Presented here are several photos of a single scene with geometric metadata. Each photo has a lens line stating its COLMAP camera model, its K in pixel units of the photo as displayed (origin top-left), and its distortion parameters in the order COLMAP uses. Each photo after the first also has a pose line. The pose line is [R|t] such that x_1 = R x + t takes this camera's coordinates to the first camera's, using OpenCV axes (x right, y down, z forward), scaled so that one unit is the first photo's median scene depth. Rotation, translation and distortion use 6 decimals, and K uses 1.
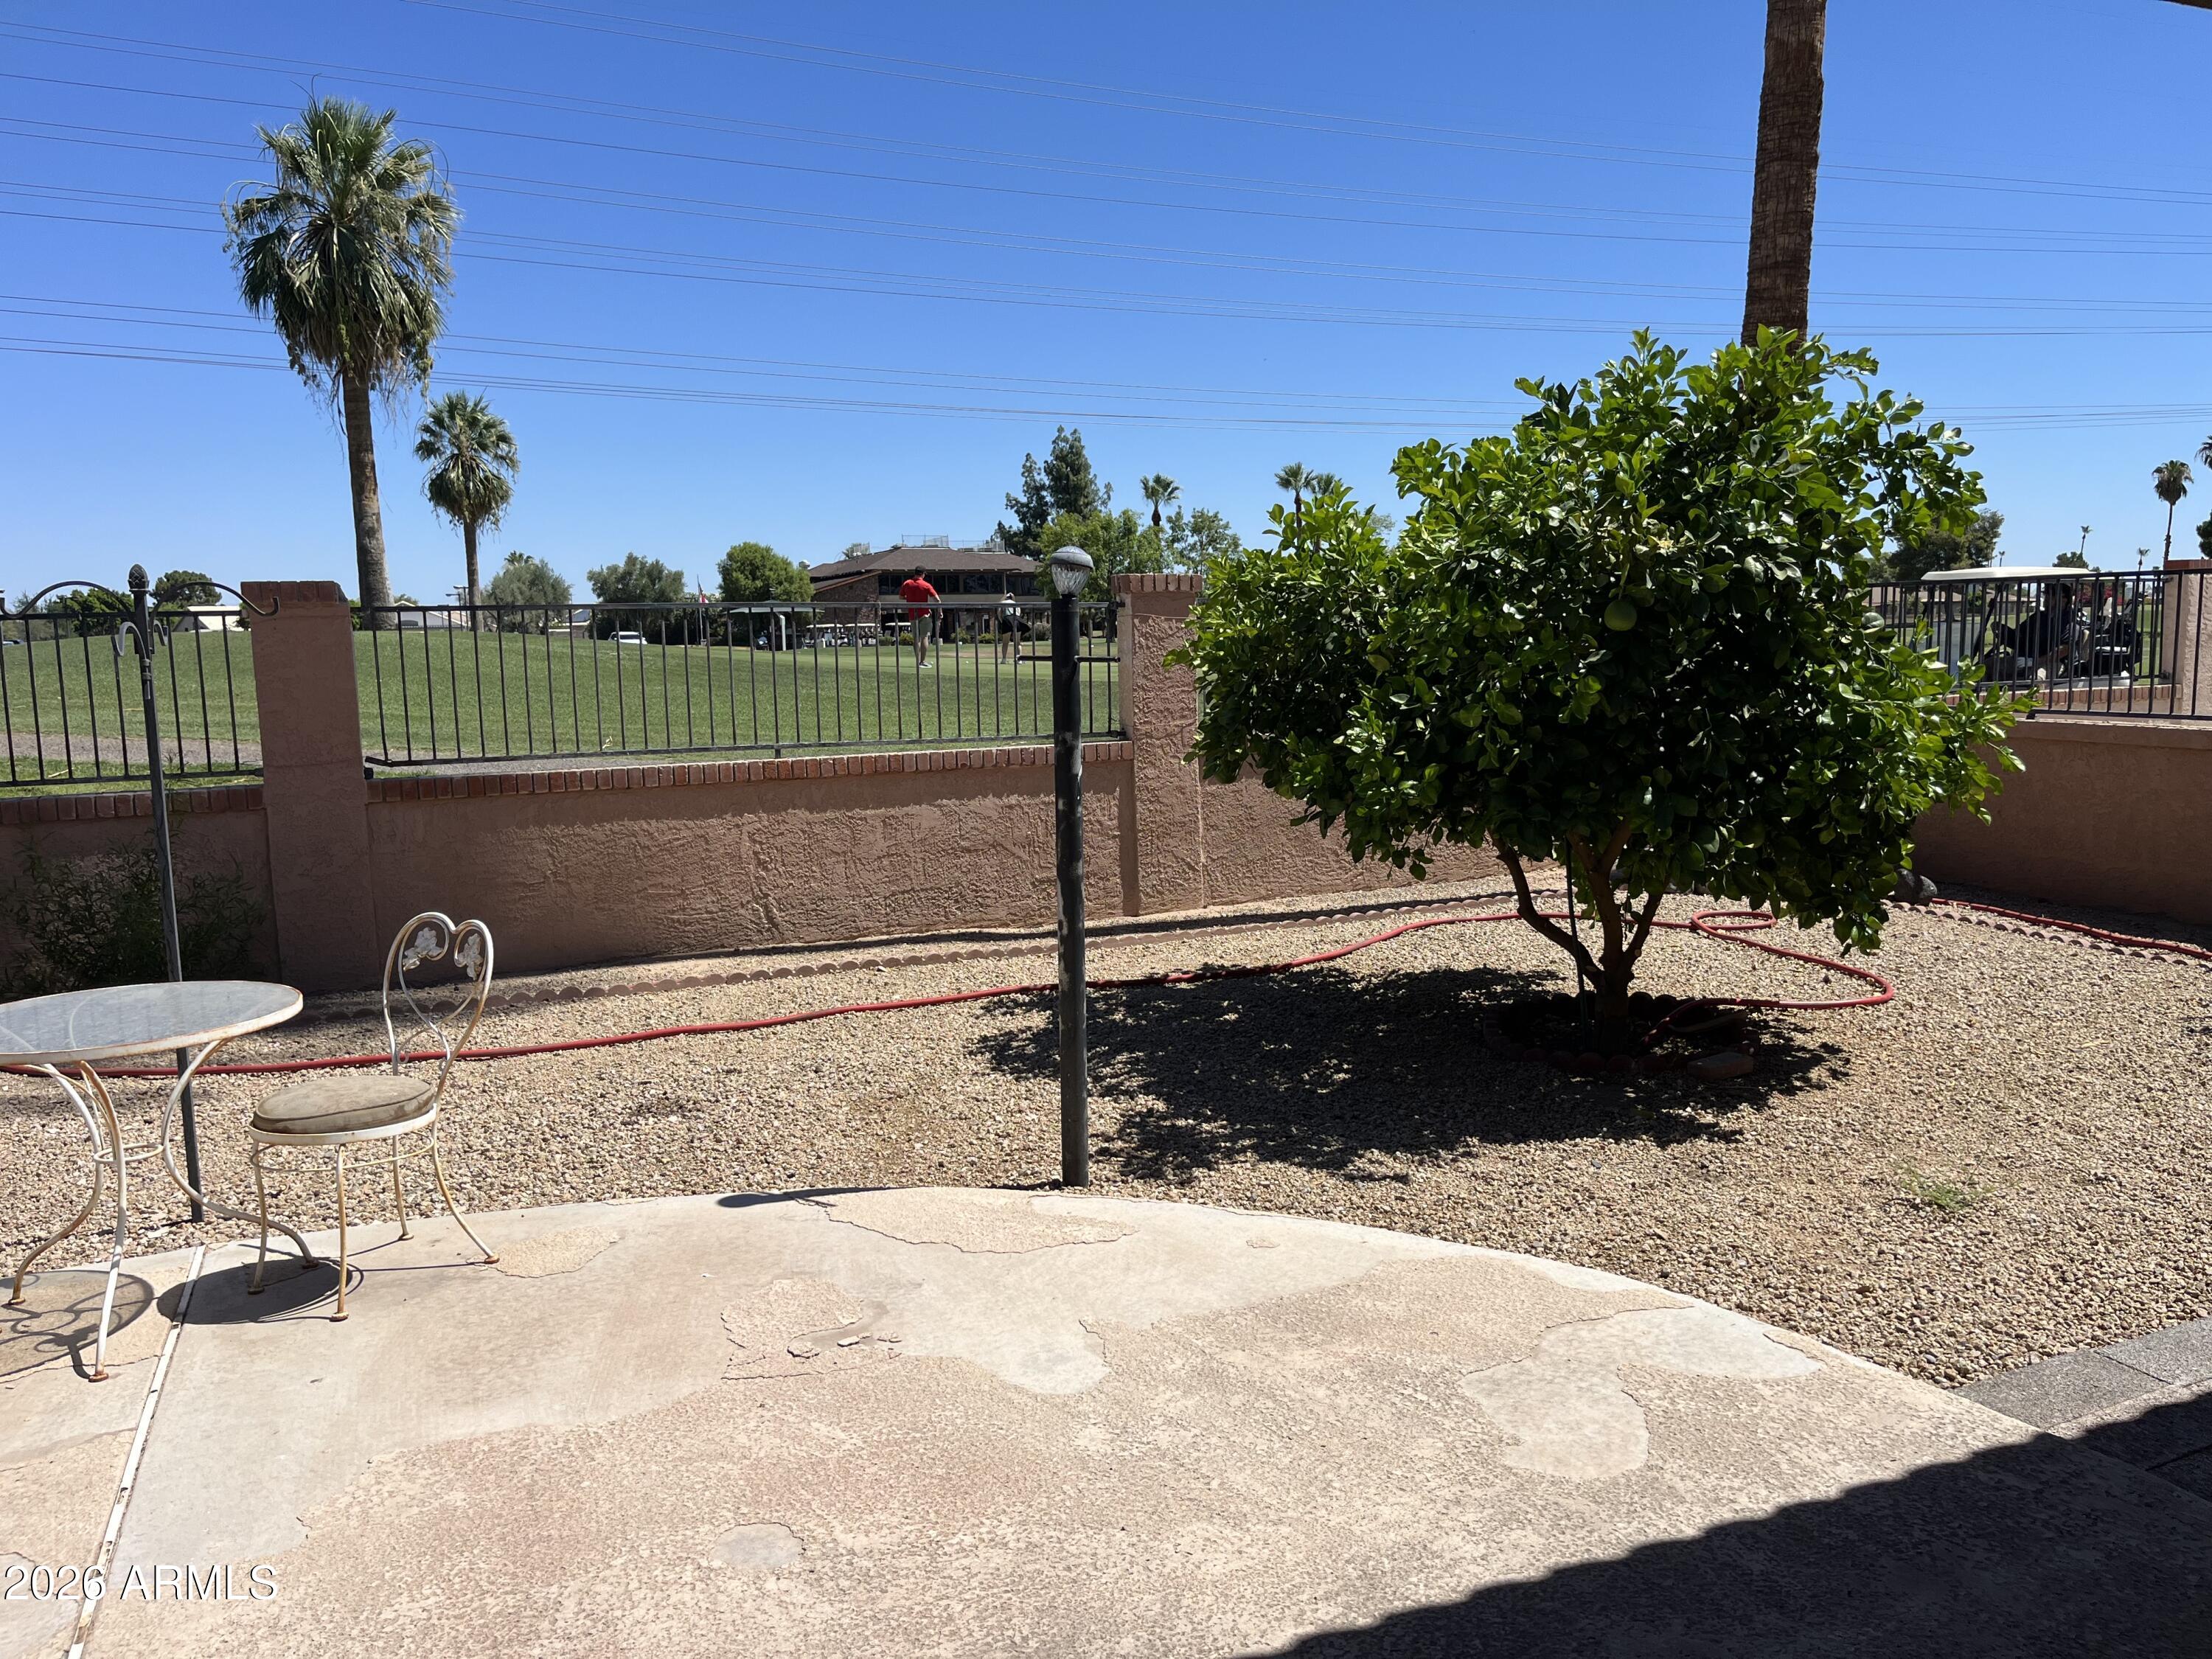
lens RADIAL K [[1683.7, 0, 1113.1], [0, 1683.7, 839.7], [0, 0, 1]] dist [0.066907, -0.088952]
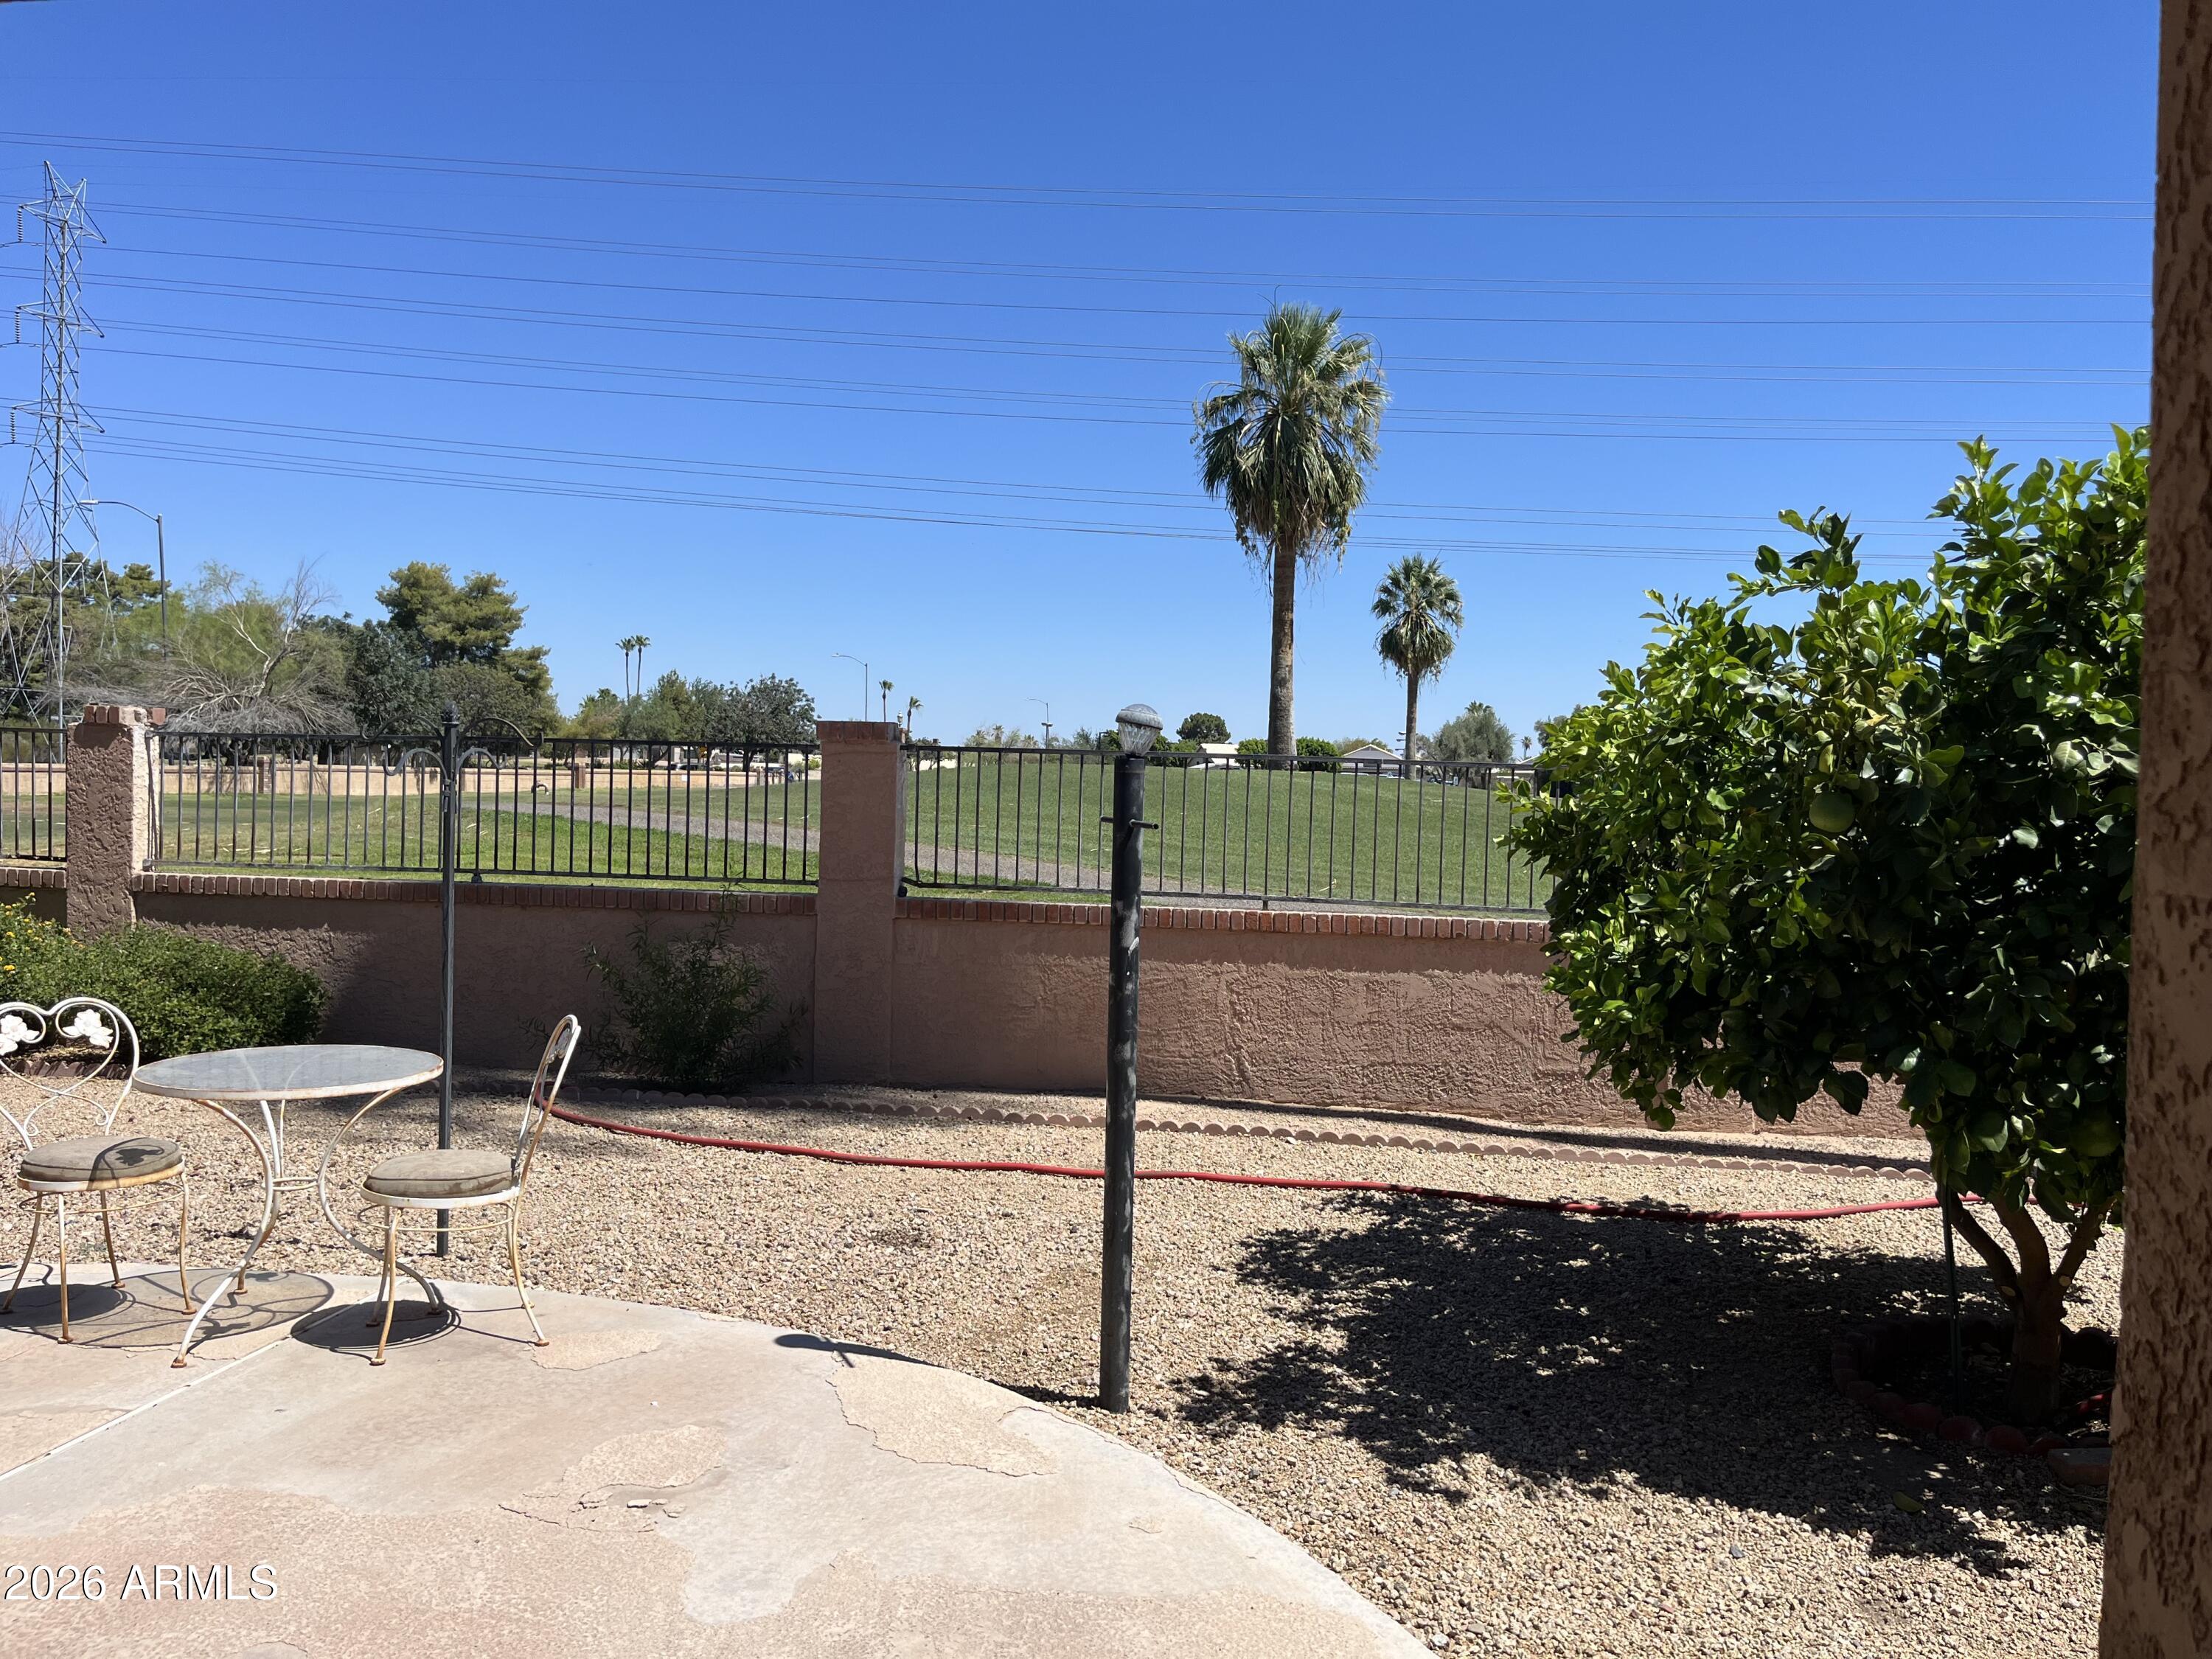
lens RADIAL K [[1683.7, 0, 1126.4], [0, 1683.7, 800.0], [0, 0, 1]] dist [0.066907, -0.088952]
pose [[0.852068, 0.053328, -0.520708, 0.340877], [-0.110937, 0.990596, -0.080081, -0.033760], [0.511540, 0.126001, 0.849971, 0.157429]]
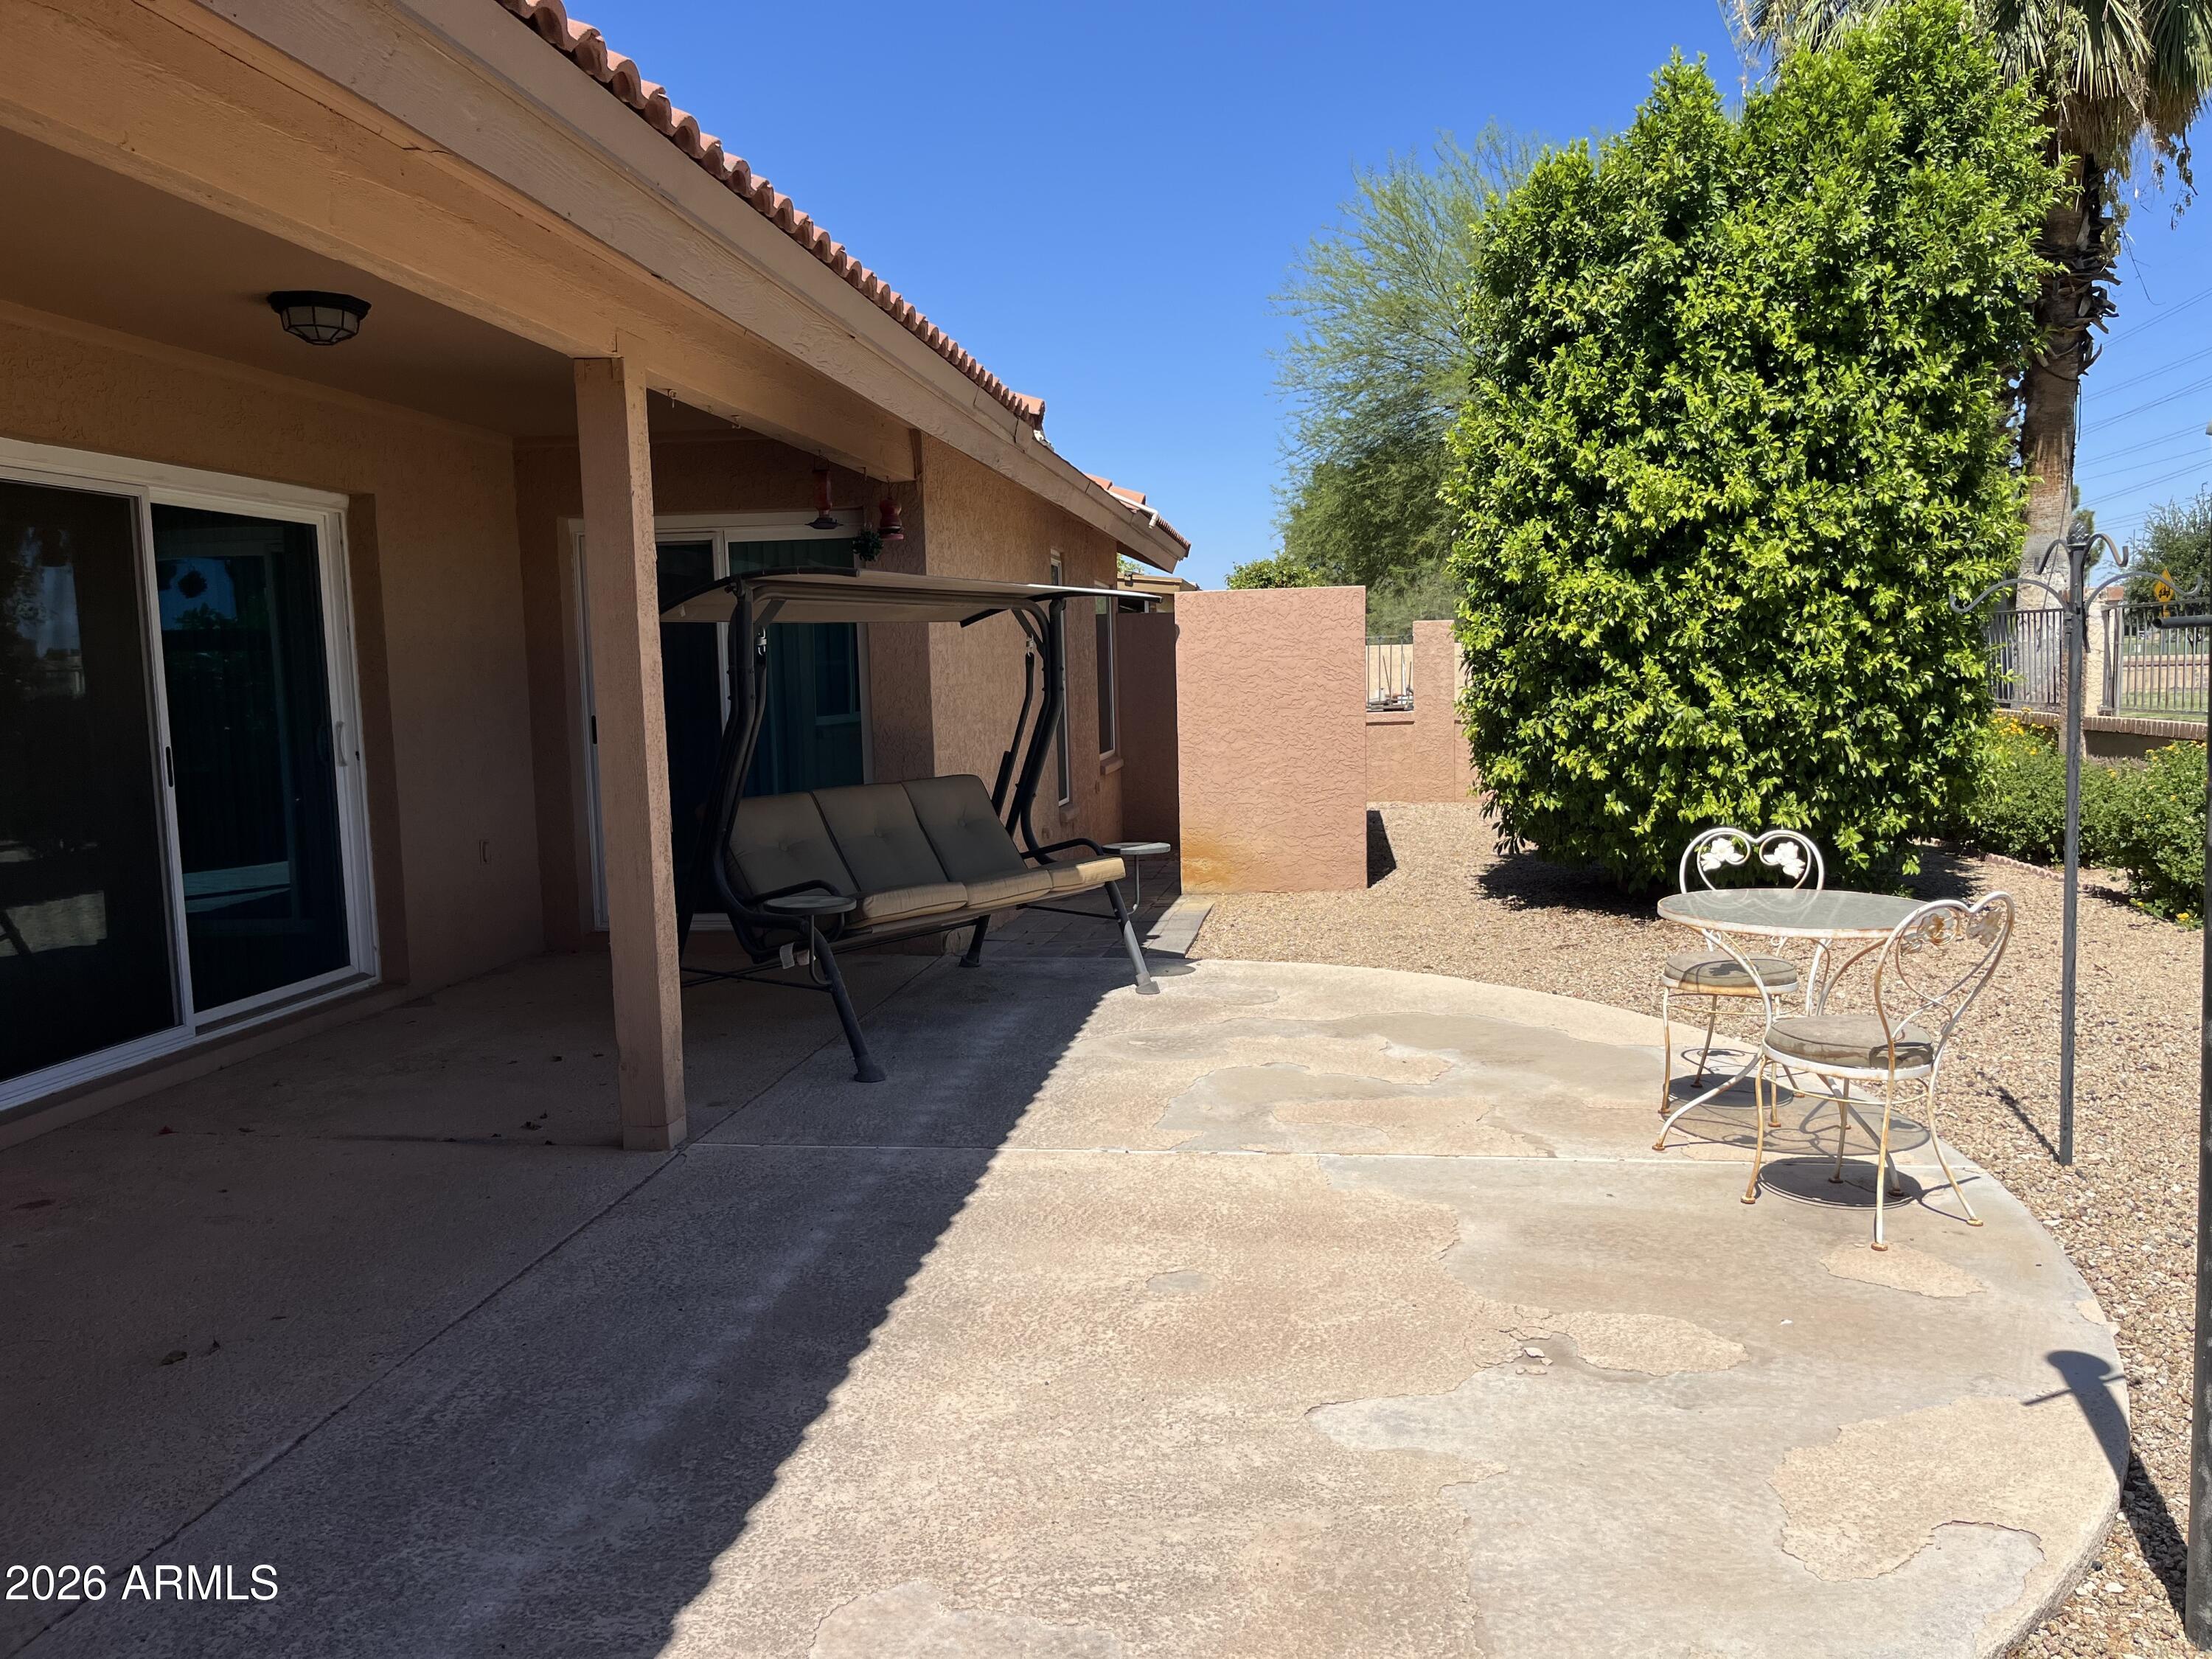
lens RADIAL K [[1683.7, 0, 1146.6], [0, 1683.7, 853.7], [0, 0, 1]] dist [0.066907, -0.088952]
pose [[-0.479526, 0.134829, -0.867108, 0.439295], [-0.074542, 0.978296, 0.193340, -0.086422], [0.874356, 0.157348, -0.459068, 0.720173]]
